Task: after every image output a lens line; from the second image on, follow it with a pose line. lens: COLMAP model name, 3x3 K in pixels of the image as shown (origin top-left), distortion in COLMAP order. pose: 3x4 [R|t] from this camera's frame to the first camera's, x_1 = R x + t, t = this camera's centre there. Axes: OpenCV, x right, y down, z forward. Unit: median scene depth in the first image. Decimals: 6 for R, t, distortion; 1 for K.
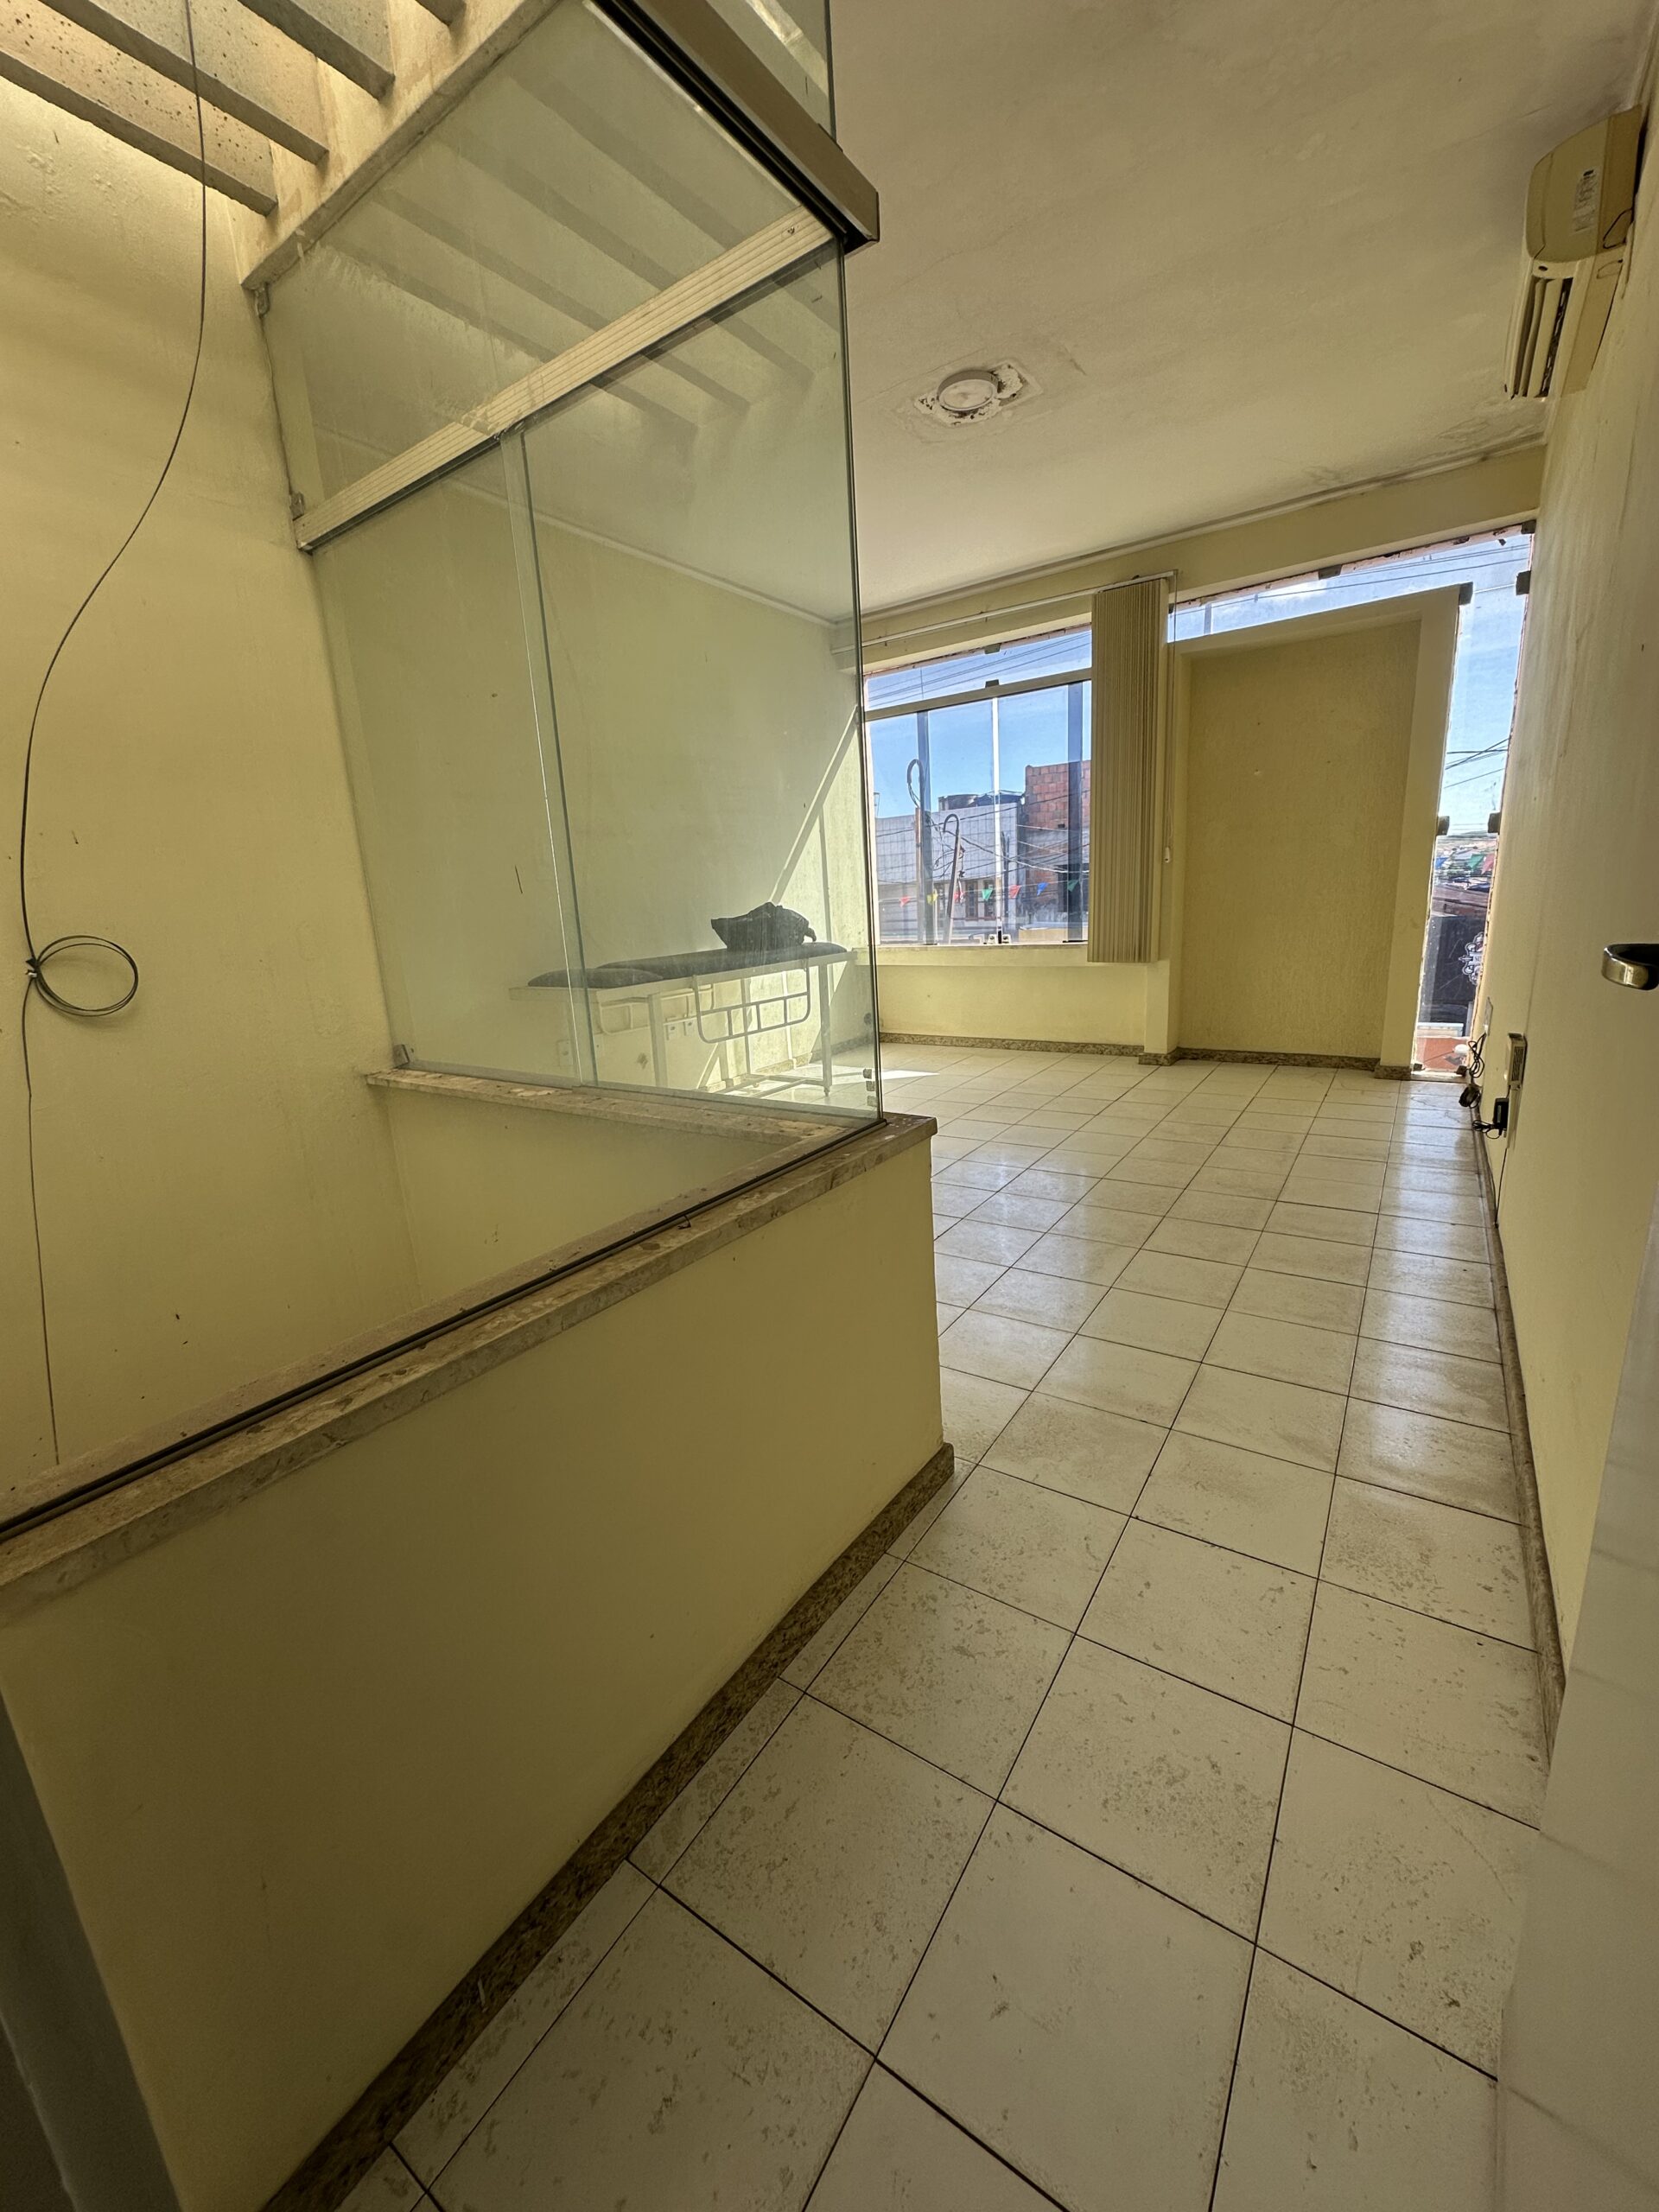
lens RADIAL K [[883.2, 0, 829.5], [0, 883.2, 1106.0], [0, 0, 1]] dist [-0.002809, 0.000231]
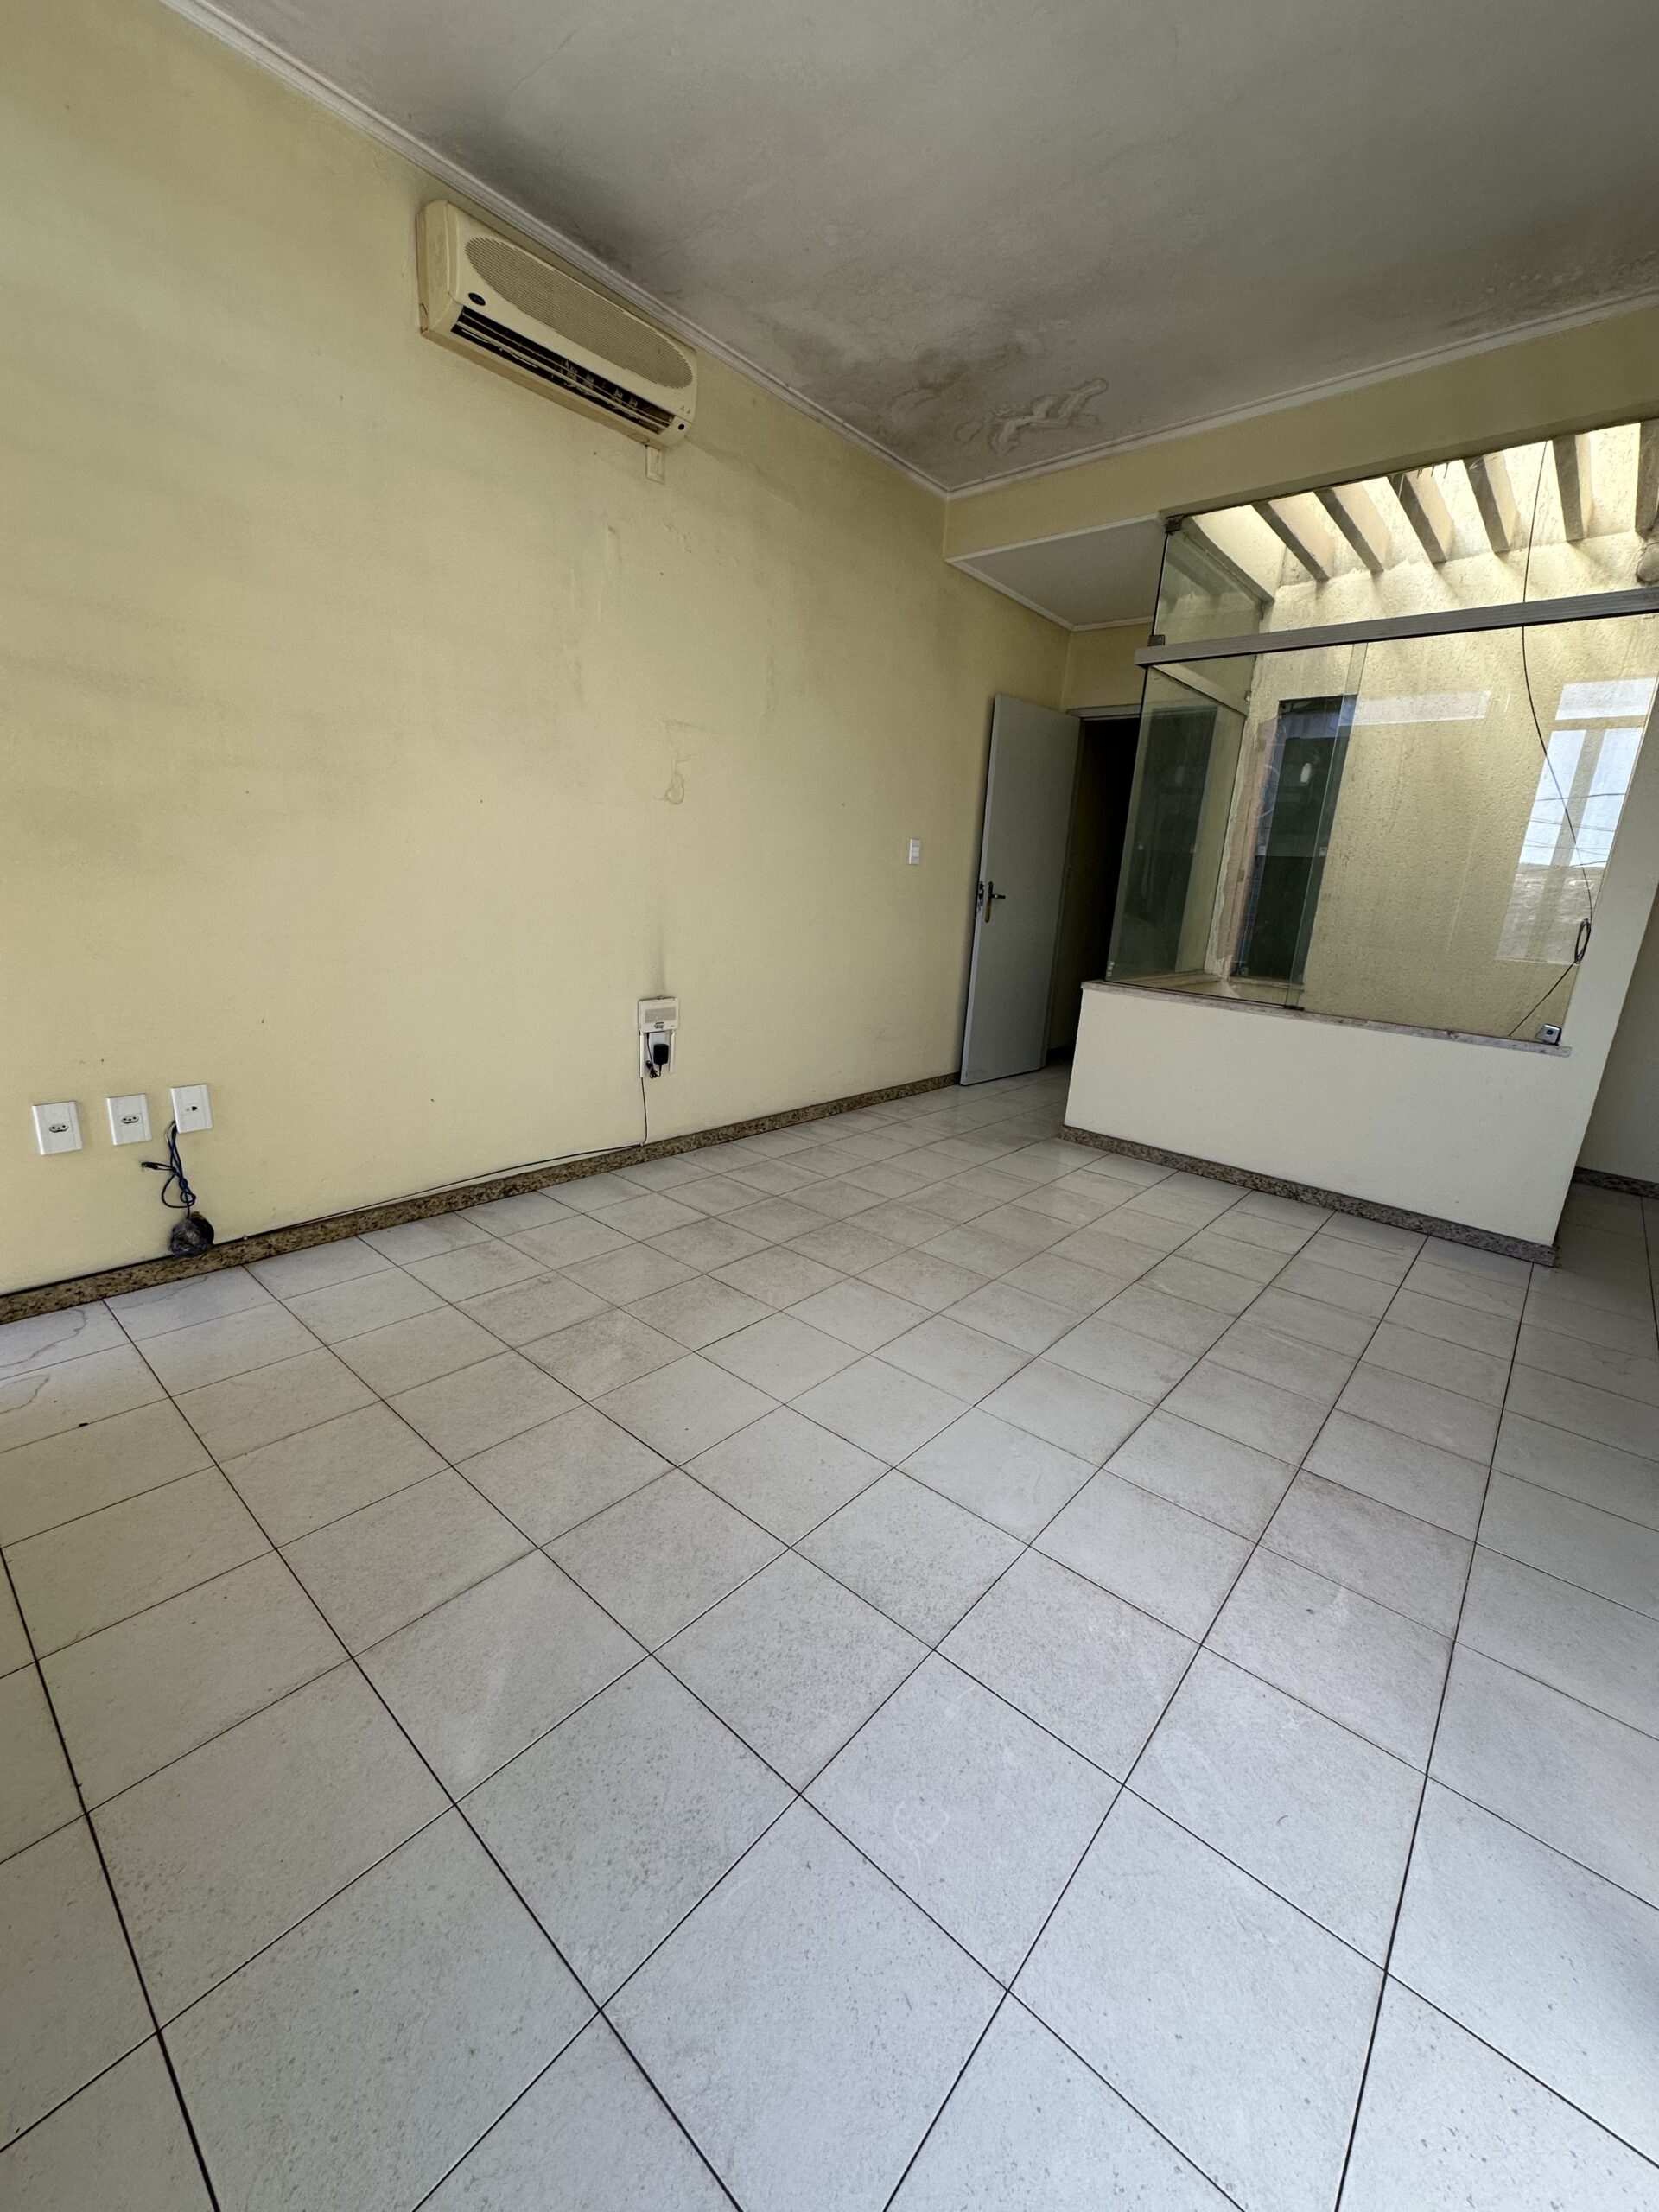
lens RADIAL K [[883.2, 0, 829.5], [0, 883.2, 1106.0], [0, 0, 1]] dist [-0.002809, 0.000231]
pose [[-0.992288, -0.023458, 0.121711, 0.200436], [0.037230, 0.880181, 0.473176, -0.343505], [-0.118227, 0.474058, -0.872520, 1.343229]]
